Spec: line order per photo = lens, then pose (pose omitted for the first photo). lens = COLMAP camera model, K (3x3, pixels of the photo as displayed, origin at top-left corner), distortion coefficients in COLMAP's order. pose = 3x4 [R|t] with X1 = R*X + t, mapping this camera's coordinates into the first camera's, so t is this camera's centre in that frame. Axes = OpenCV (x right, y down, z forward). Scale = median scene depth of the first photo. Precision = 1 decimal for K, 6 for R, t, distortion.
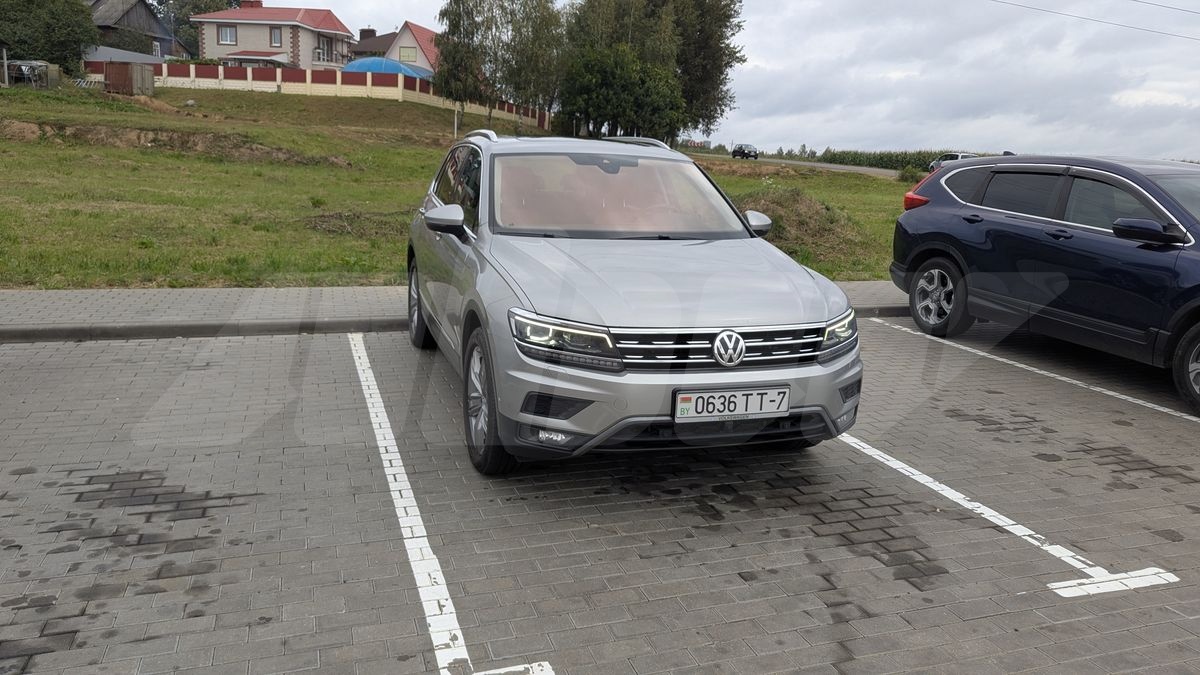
lens RADIAL K [[856.9, 0, 600.0], [0, 856.9, 337.5], [0, 0, 1]] dist [0.060089, -0.052074]
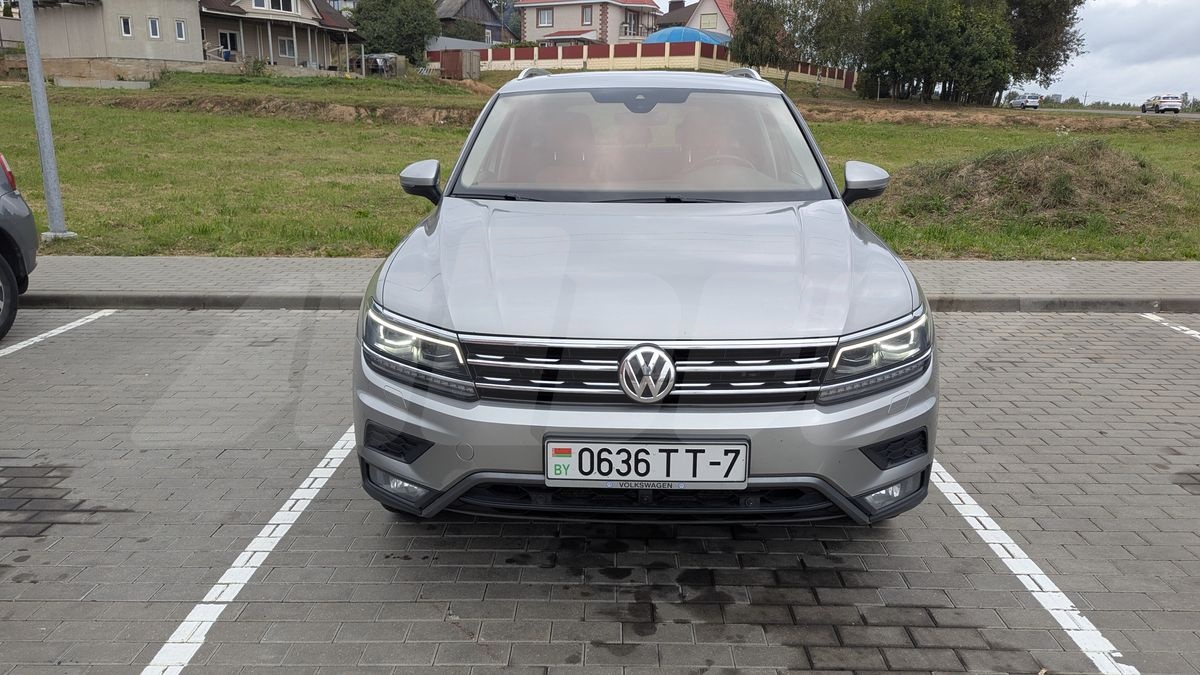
lens RADIAL K [[856.9, 0, 600.0], [0, 856.9, 337.5], [0, 0, 1]] dist [0.060089, -0.052074]
pose [[0.939136, 0.048293, -0.340133, 0.081720], [-0.036591, 0.998500, 0.040739, -0.009498], [0.341590, -0.025813, 0.939494, 0.098822]]
